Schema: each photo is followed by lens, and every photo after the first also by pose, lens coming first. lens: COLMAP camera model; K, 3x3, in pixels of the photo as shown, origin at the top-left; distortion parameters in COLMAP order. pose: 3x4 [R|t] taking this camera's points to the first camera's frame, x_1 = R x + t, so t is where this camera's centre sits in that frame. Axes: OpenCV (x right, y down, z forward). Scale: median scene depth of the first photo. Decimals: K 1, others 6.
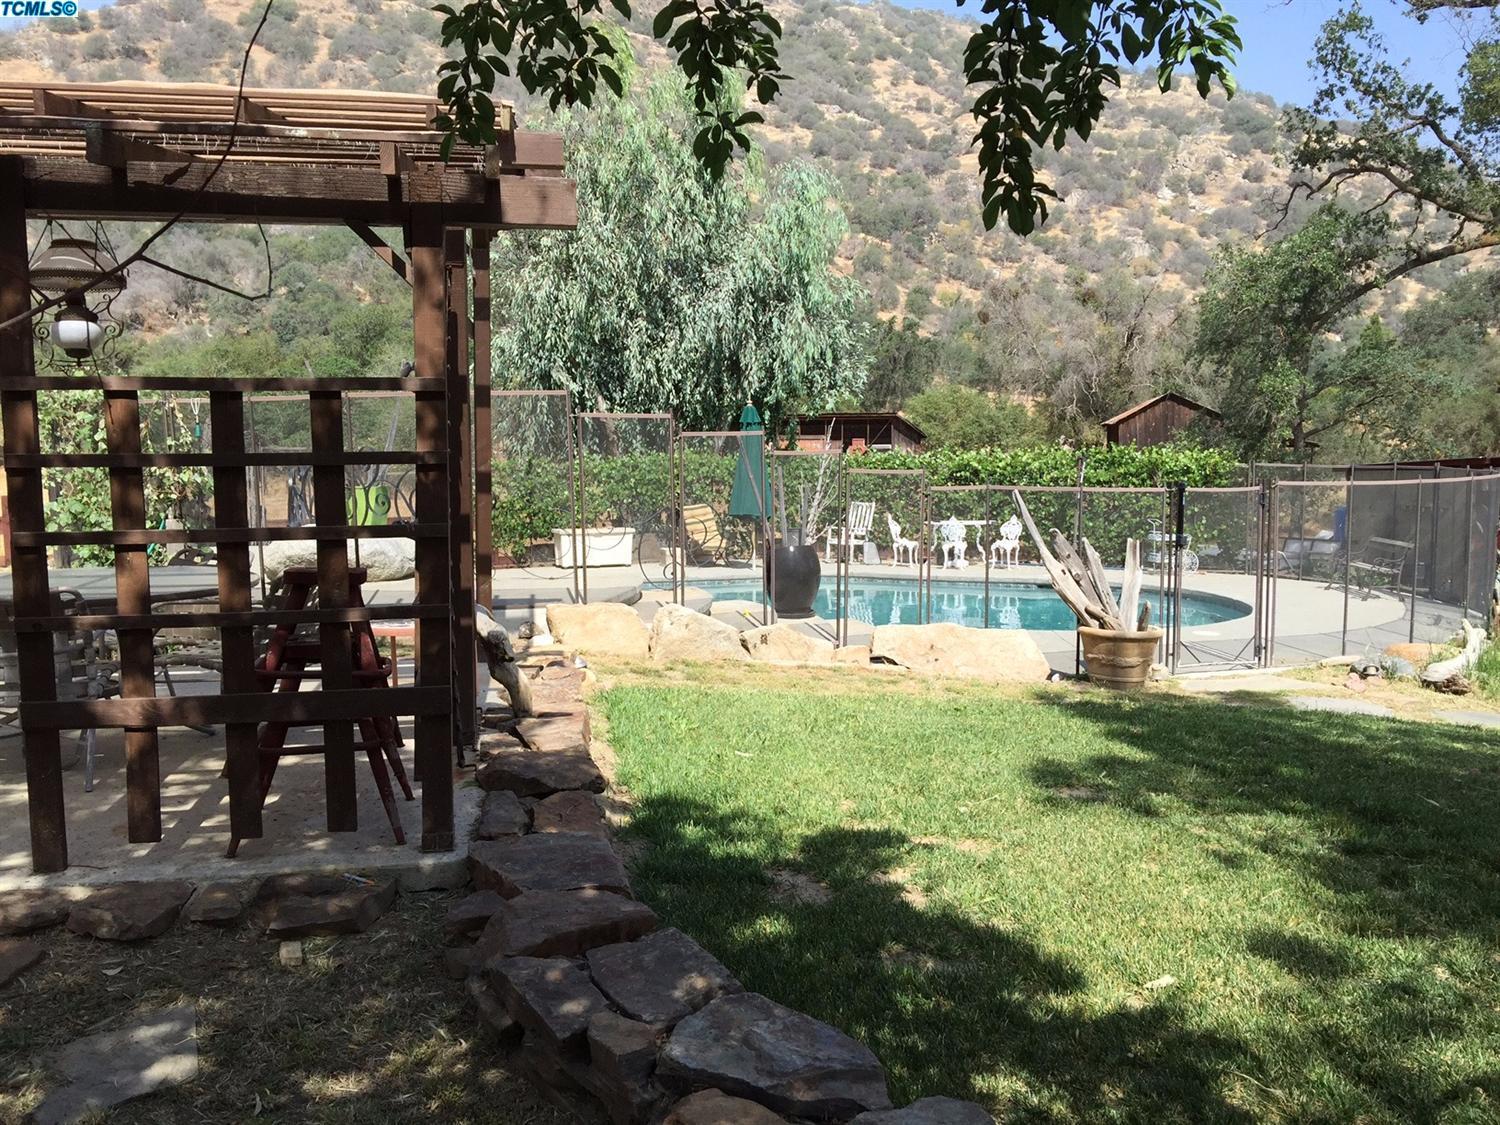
lens RADIAL K [[1310.5, 0, 755.7], [0, 1310.5, 555.6], [0, 0, 1]] dist [0.110845, -0.004504]
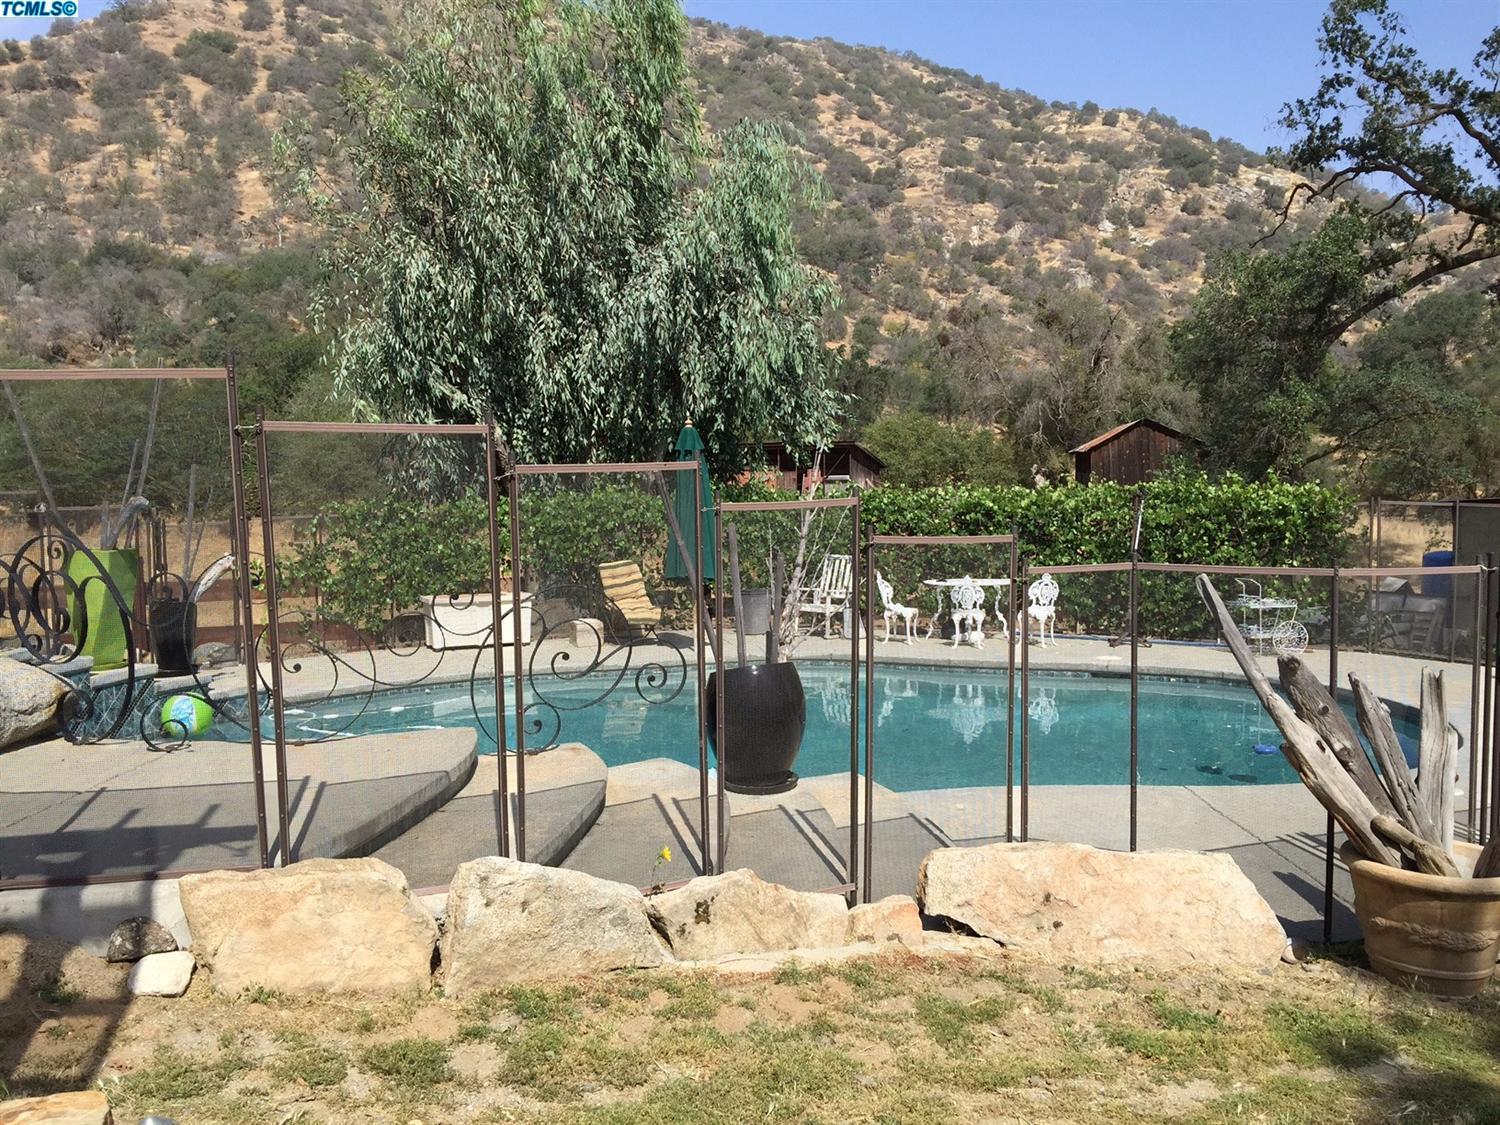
lens RADIAL K [[1310.5, 0, 751.6], [0, 1310.5, 554.3], [0, 0, 1]] dist [0.110845, -0.004504]
pose [[0.999343, -0.010006, 0.034821, 0.001915], [0.010847, 0.999652, -0.024036, -0.011061], [-0.034569, 0.024398, 0.999104, 0.118186]]
